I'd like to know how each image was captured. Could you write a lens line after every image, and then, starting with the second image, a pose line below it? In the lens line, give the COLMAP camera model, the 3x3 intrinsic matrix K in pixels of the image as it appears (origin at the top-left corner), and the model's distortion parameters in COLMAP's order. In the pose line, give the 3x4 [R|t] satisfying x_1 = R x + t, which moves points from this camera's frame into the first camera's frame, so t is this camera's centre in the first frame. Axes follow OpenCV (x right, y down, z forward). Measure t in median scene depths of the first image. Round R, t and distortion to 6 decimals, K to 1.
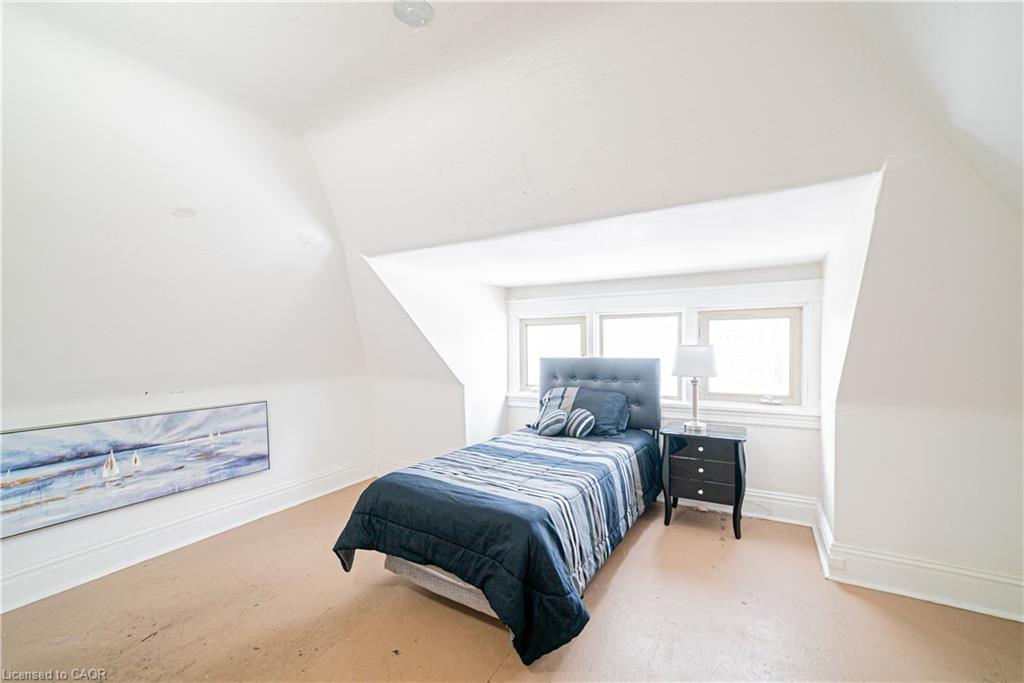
lens RADIAL K [[422.4, 0, 509.2], [0, 422.4, 346.1], [0, 0, 1]] dist [-0.009588, 0.000079]
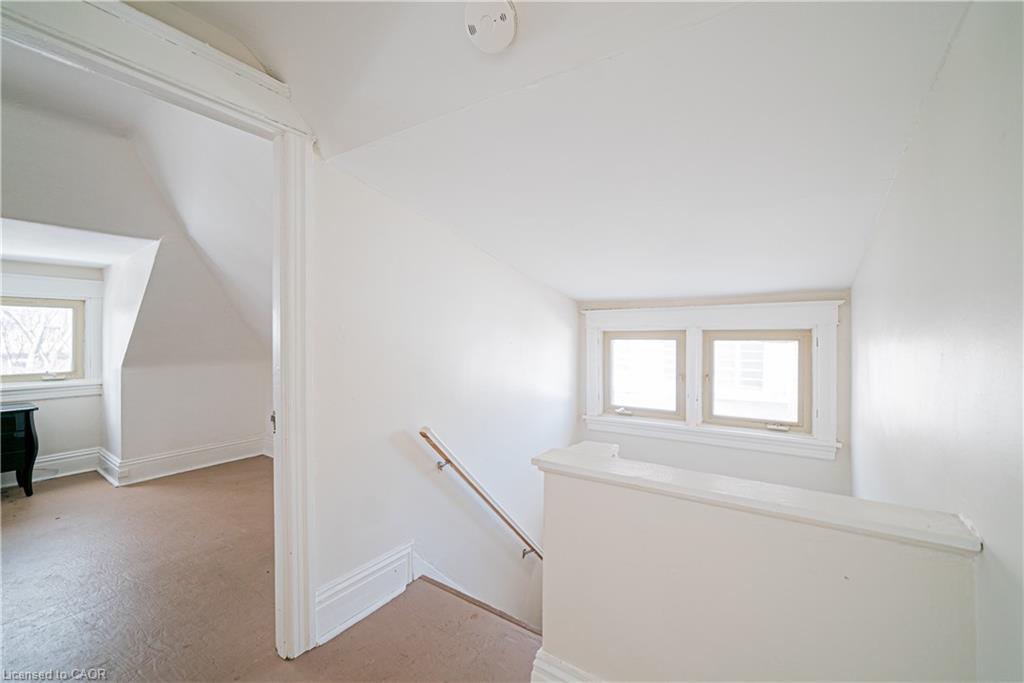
lens RADIAL K [[407.9, 0, 512.0], [0, 407.9, 341.5], [0, 0, 1]] dist [-0.010649, 0.000020]
pose [[0.075064, -0.003960, 0.997171, -0.435342], [0.004251, 0.999984, 0.003651, 0.032470], [-0.997170, 0.003965, 0.075079, -0.392037]]
